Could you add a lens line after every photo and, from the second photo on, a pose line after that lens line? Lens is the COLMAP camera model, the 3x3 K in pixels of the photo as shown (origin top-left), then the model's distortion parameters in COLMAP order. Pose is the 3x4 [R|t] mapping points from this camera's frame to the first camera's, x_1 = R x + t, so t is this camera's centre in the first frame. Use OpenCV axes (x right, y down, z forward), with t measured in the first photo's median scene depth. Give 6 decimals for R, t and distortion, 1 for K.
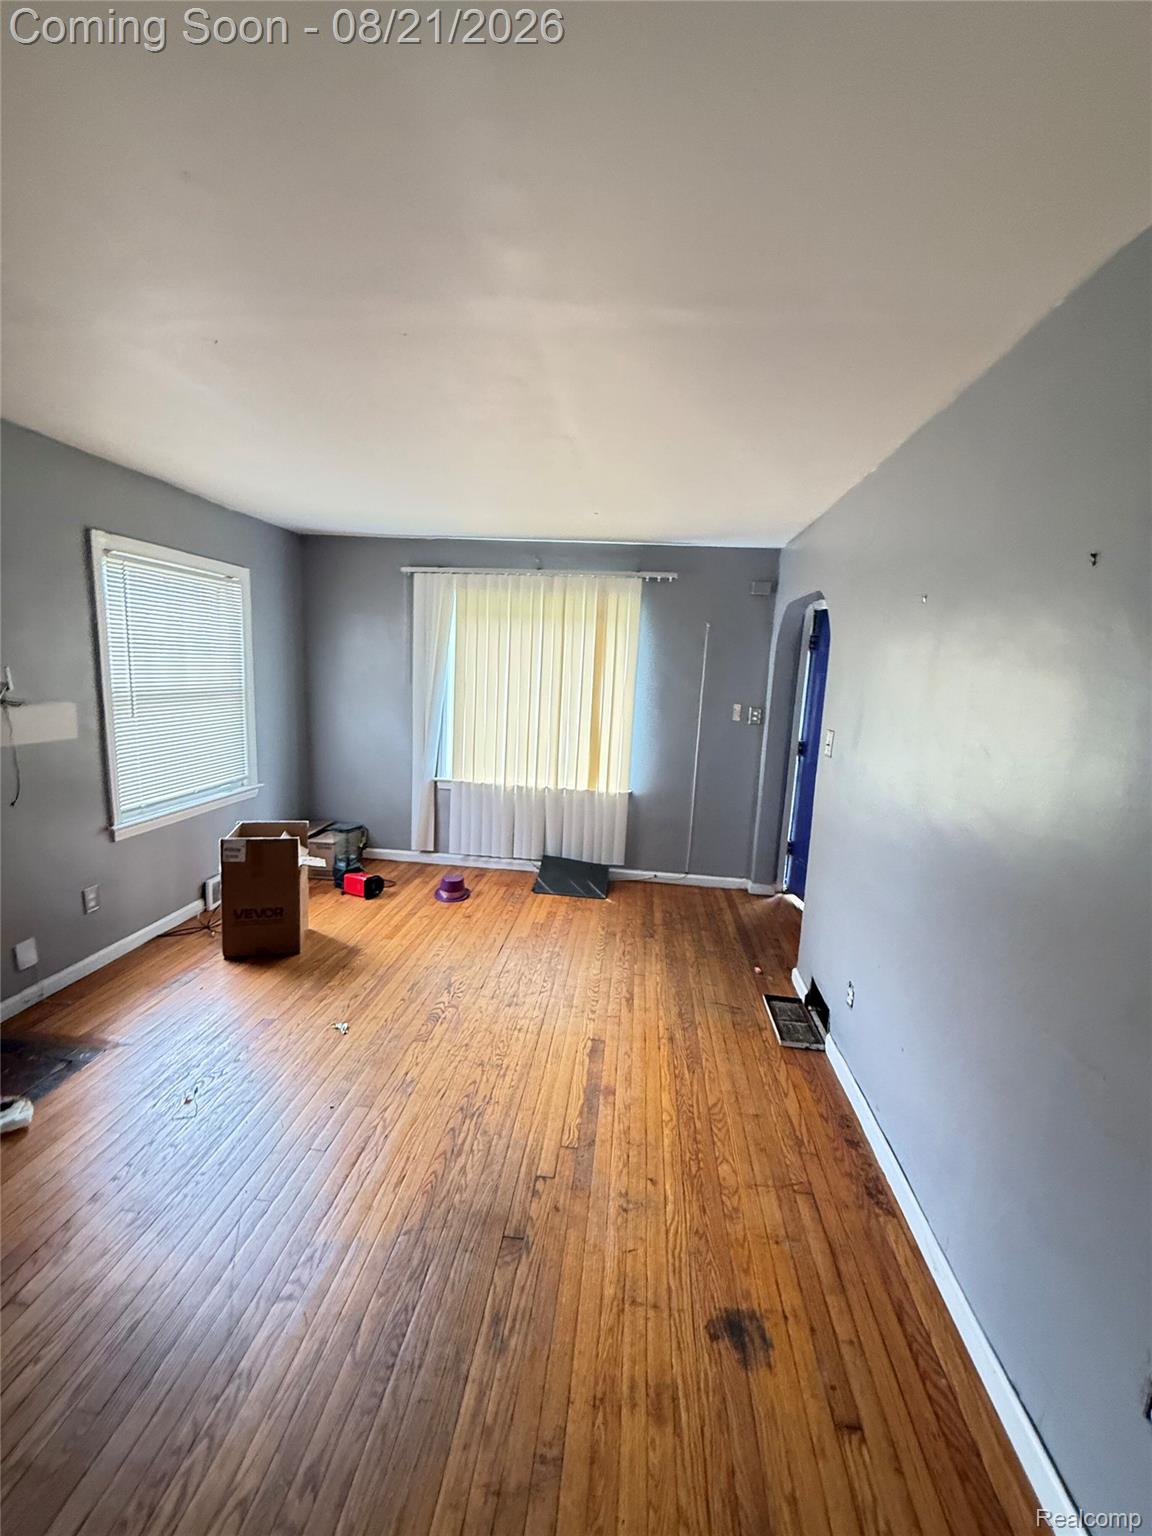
lens RADIAL K [[619.3, 0, 578.4], [0, 619.3, 765.4], [0, 0, 1]] dist [0.000300, -0.000010]
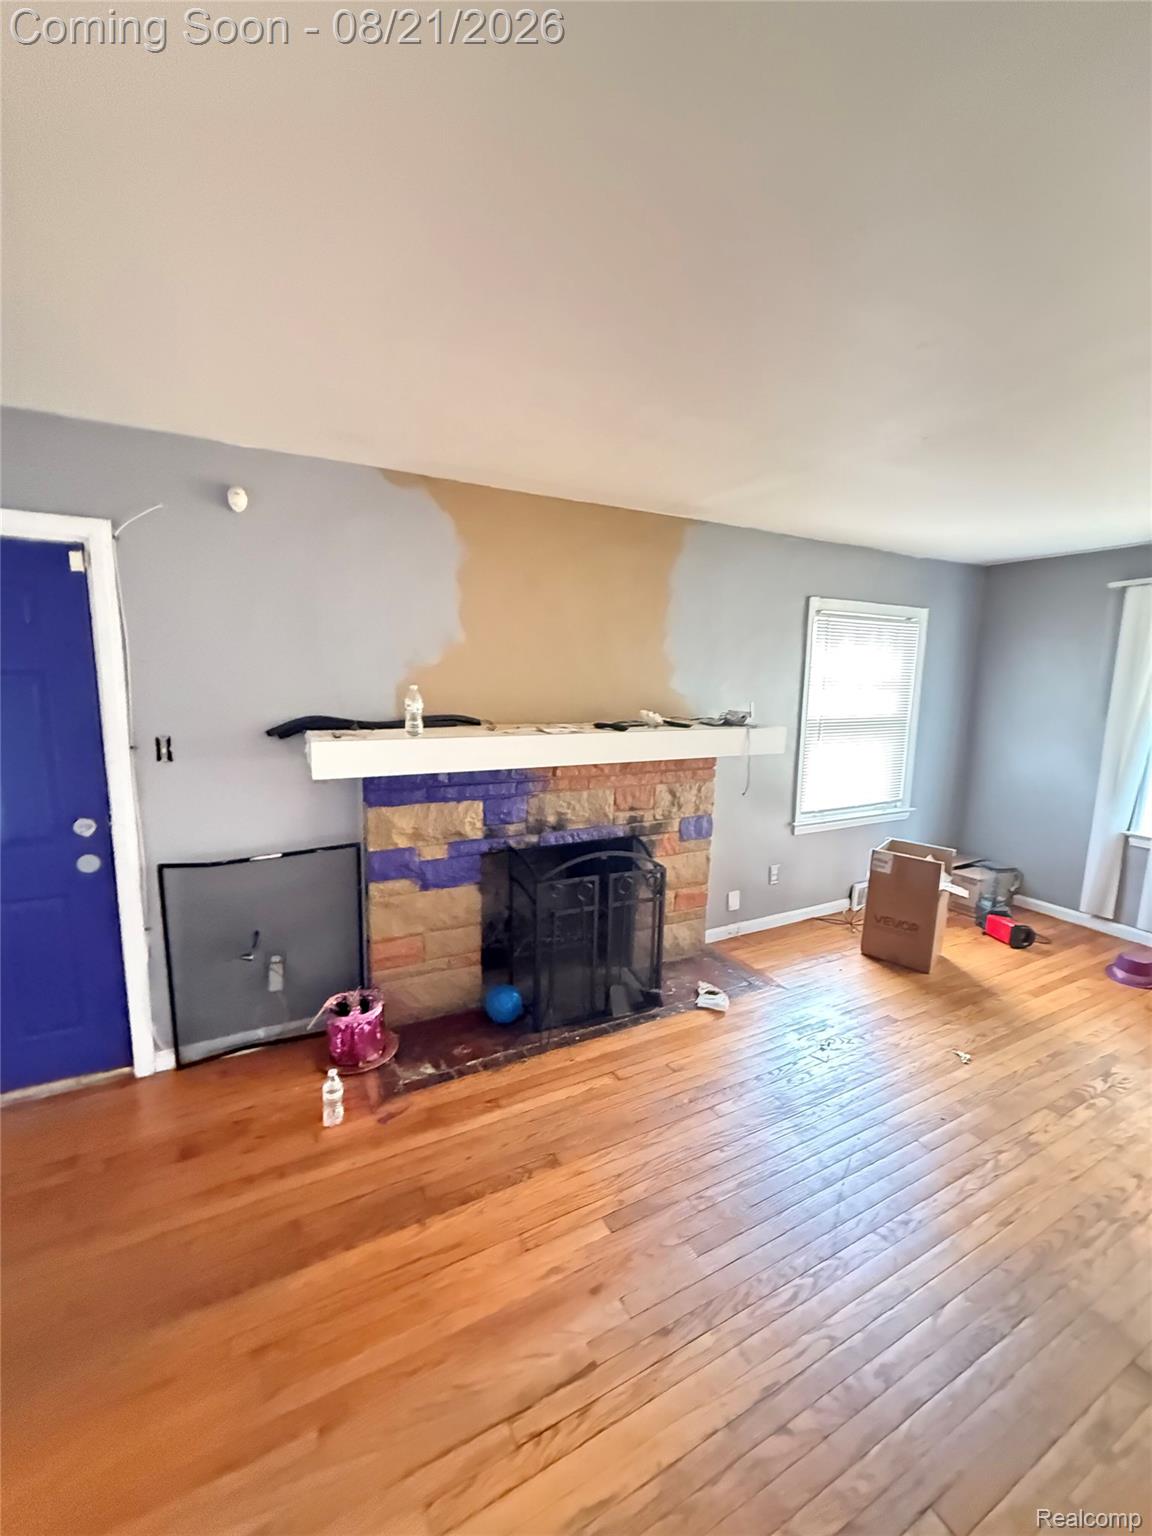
lens RADIAL K [[619.3, 0, 578.6], [0, 619.3, 769.3], [0, 0, 1]] dist [0.000300, -0.000010]
pose [[0.560096, 0.086315, -0.823919, 0.047777], [-0.120663, 0.992451, 0.021944, 0.012468], [0.819593, 0.087126, 0.566283, -0.103291]]
